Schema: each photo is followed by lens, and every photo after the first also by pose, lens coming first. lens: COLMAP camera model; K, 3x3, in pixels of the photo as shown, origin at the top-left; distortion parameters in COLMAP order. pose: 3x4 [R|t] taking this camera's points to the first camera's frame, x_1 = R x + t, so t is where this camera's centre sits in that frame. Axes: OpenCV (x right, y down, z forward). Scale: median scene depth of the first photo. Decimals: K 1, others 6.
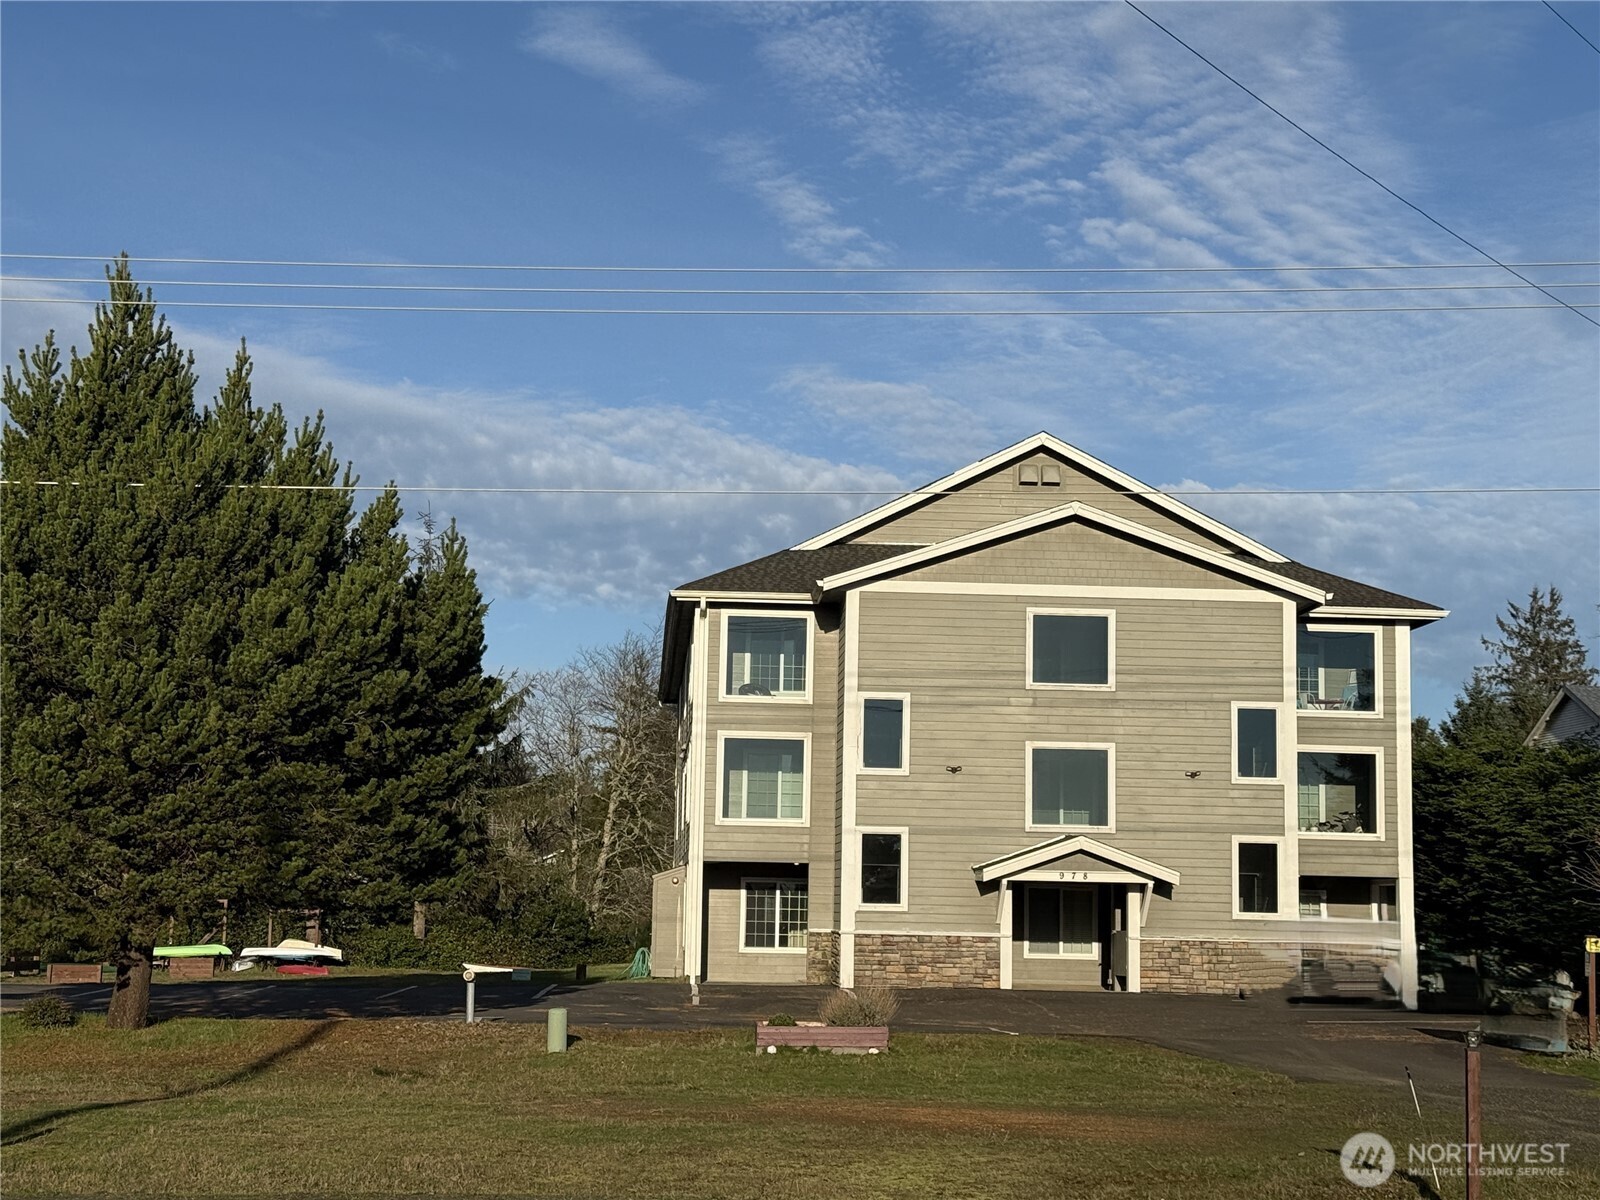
lens RADIAL K [[2682.6, 0, 793.4], [0, 2682.6, 603.9], [0, 0, 1]] dist [0.049770, 0.000000]
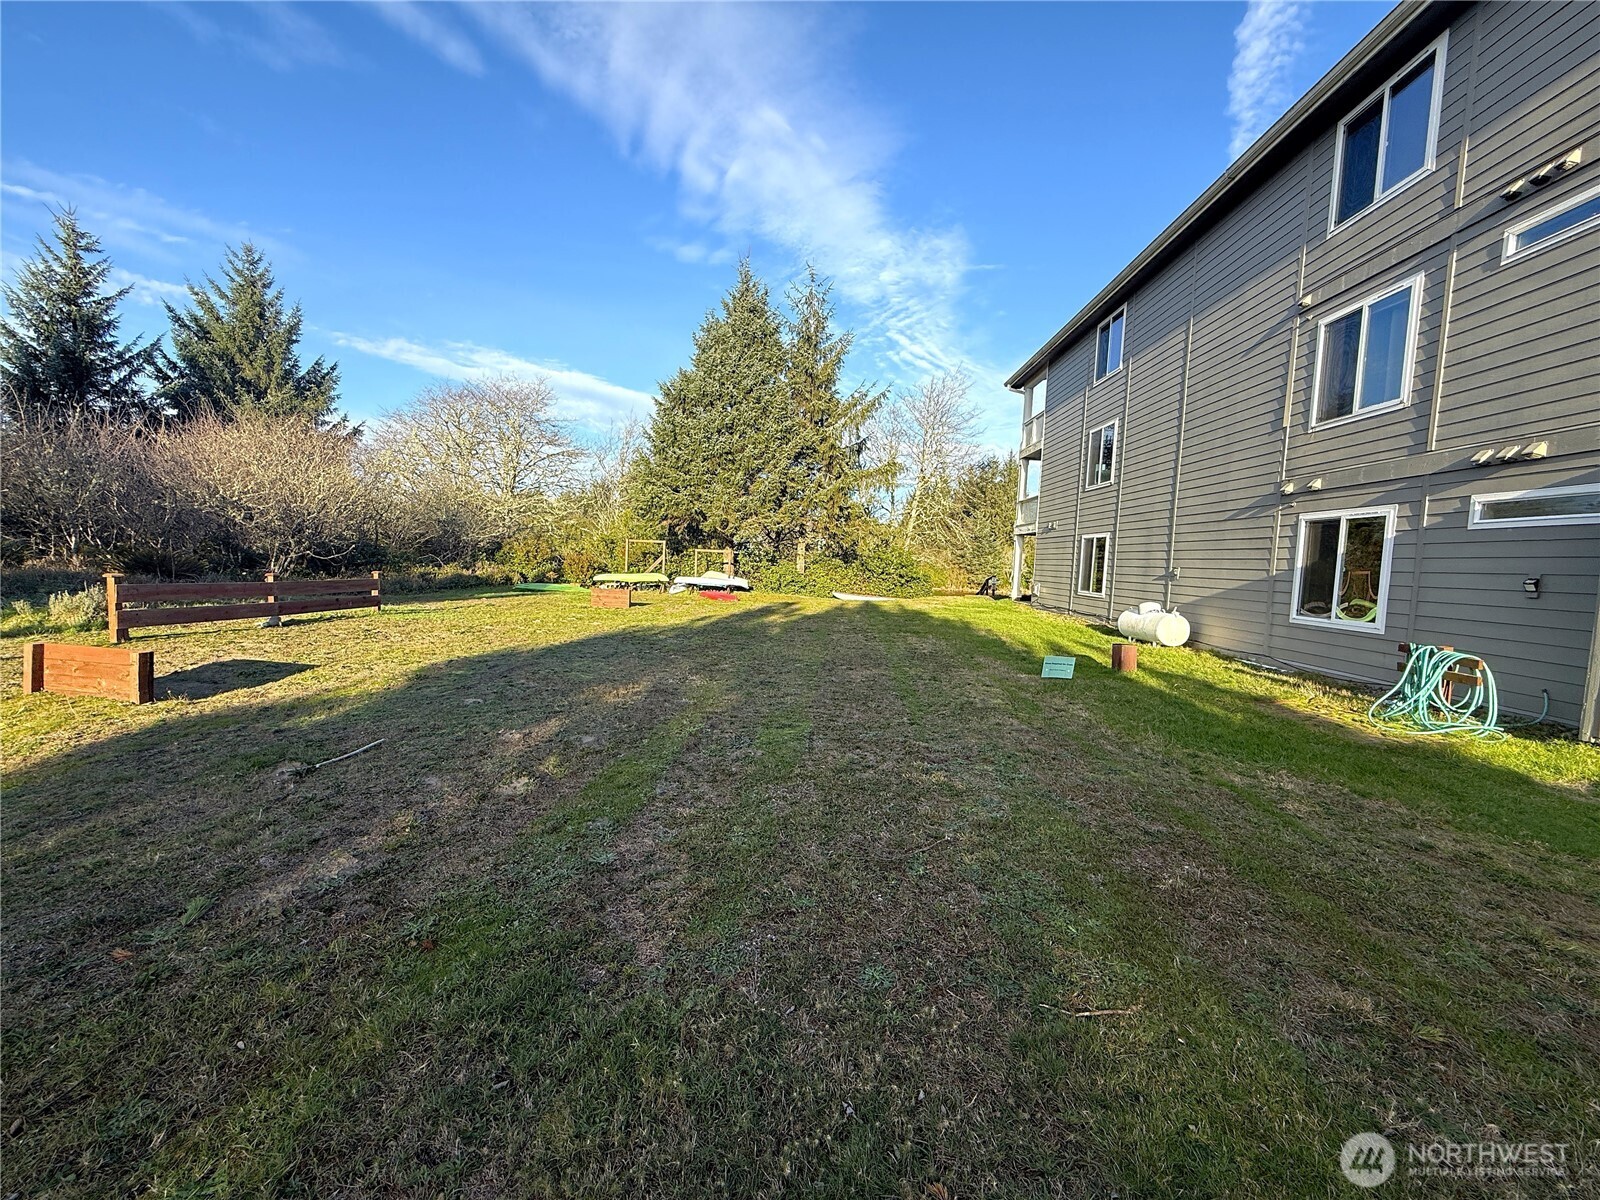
lens RADIAL K [[636.3, 0, 799.2], [0, 636.3, 604.9], [0, 0, 1]] dist [-0.000816, 0.000142]
pose [[0.996184, 0.036799, -0.079144, -0.113750], [-0.021599, 0.982509, 0.184959, 0.078961], [0.084566, -0.182543, 0.979554, 0.669217]]
